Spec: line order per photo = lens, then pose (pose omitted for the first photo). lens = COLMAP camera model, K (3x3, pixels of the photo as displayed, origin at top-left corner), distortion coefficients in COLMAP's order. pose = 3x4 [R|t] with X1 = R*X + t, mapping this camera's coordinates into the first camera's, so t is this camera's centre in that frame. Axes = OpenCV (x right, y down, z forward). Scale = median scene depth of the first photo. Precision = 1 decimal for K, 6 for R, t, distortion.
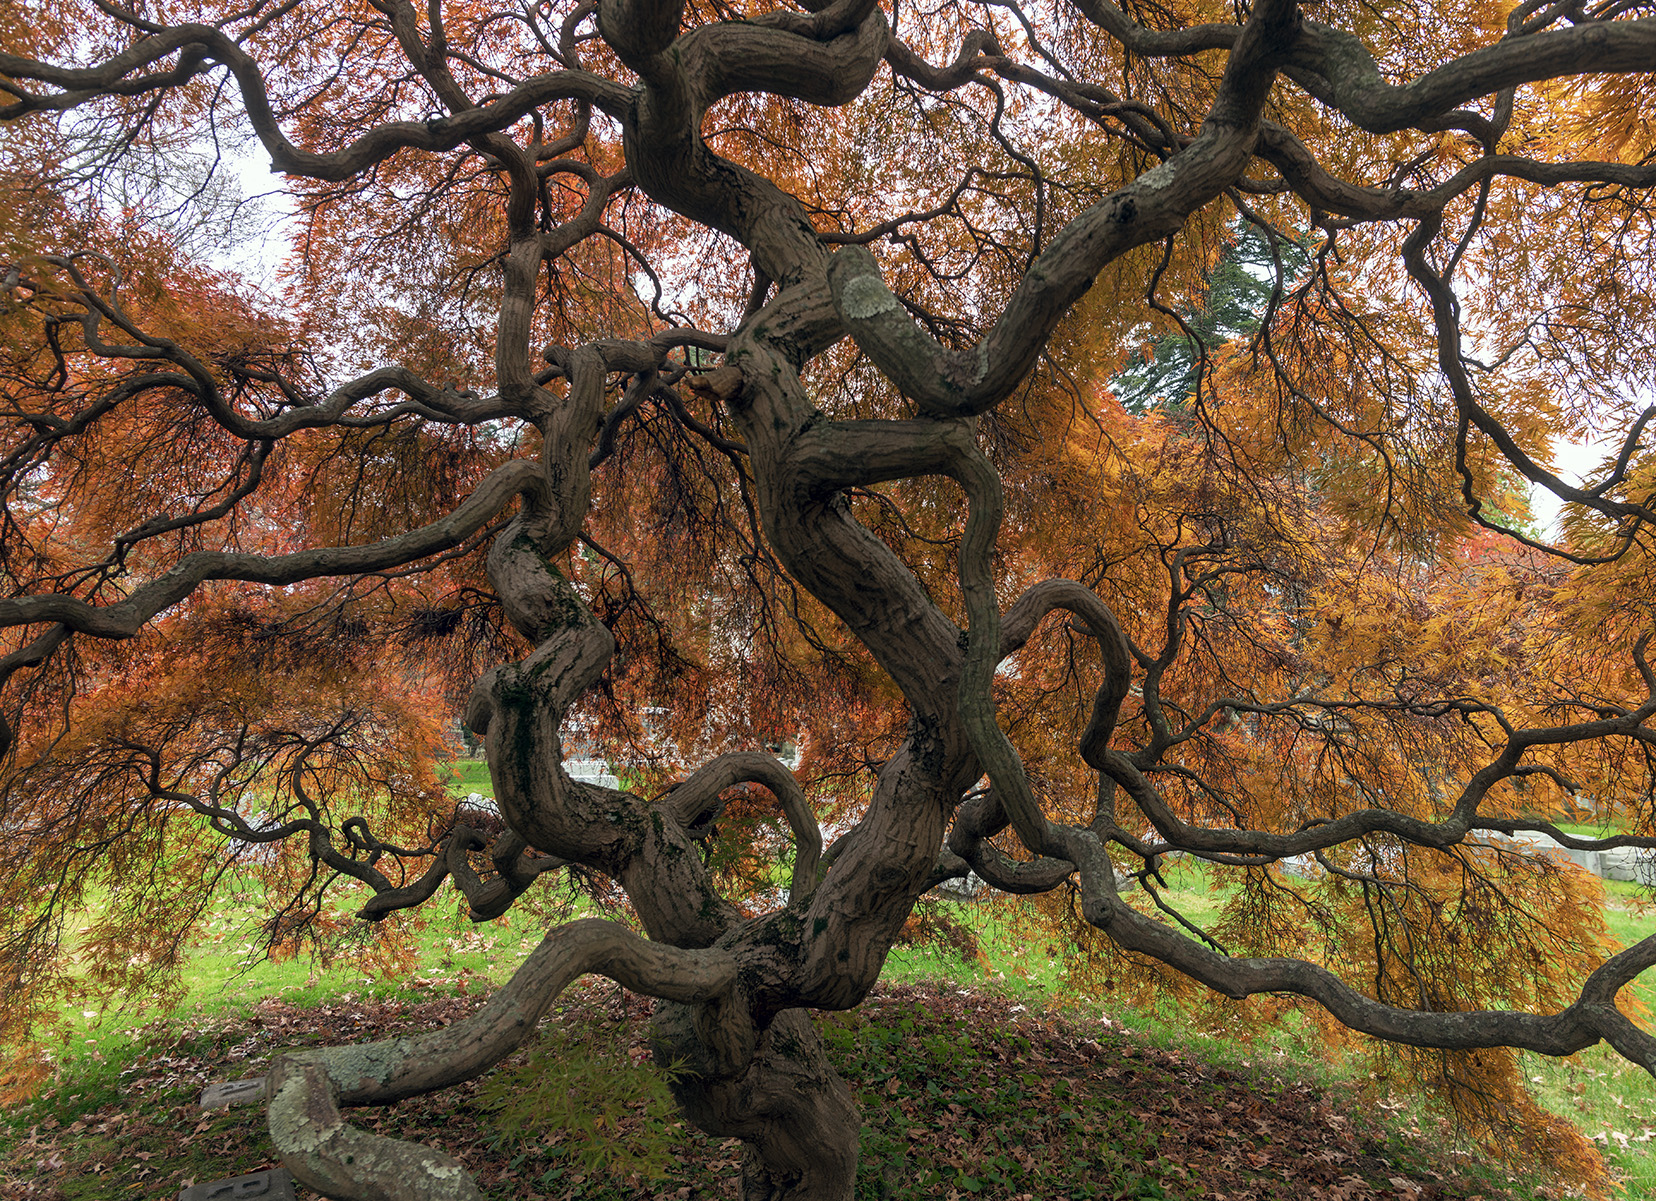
lens RADIAL K [[1025.9, 0, 828.3], [0, 1025.9, 602.2], [0, 0, 1]] dist [-0.005501, -0.000485]
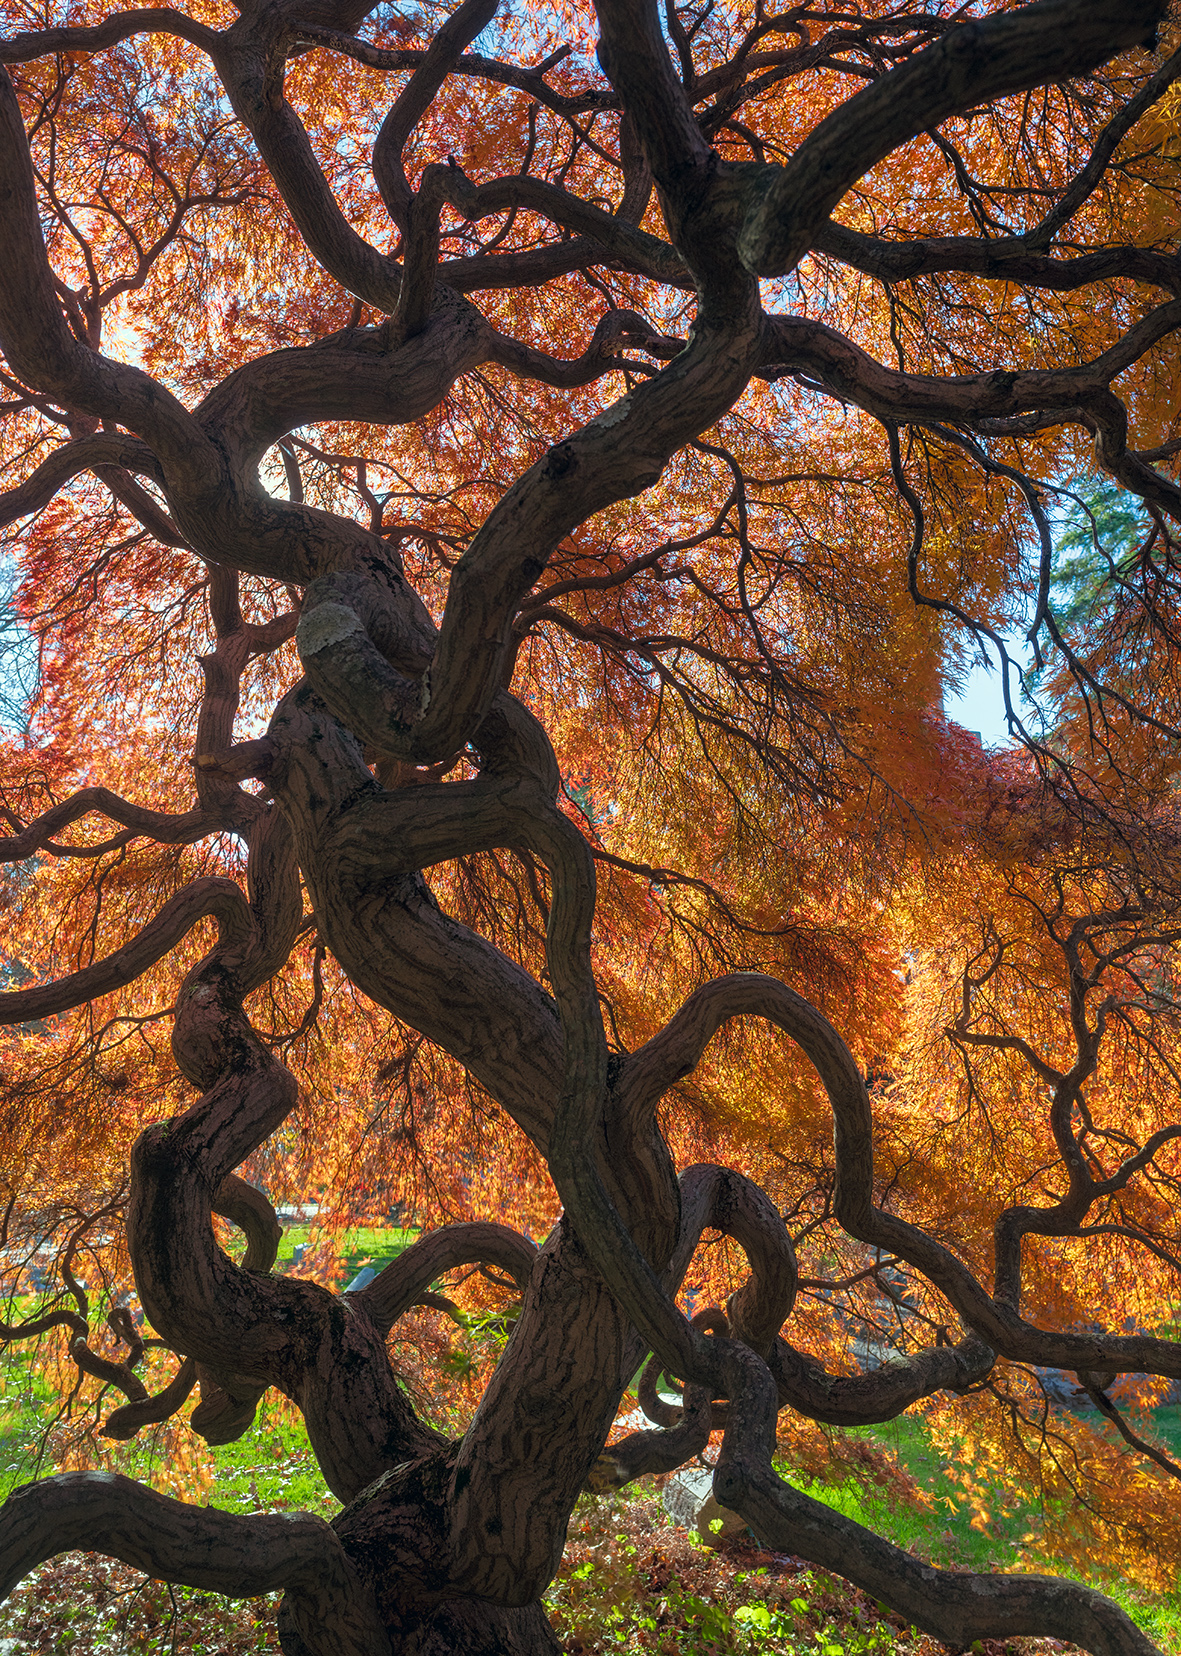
lens RADIAL K [[1168.2, 0, 590.2], [0, 1168.2, 827.2], [0, 0, 1]] dist [-0.001220, -0.001644]
pose [[0.969077, -0.099641, -0.225747, 0.266217], [0.061405, 0.983446, -0.170482, 0.008565], [0.238997, 0.151348, 0.959153, 0.141633]]
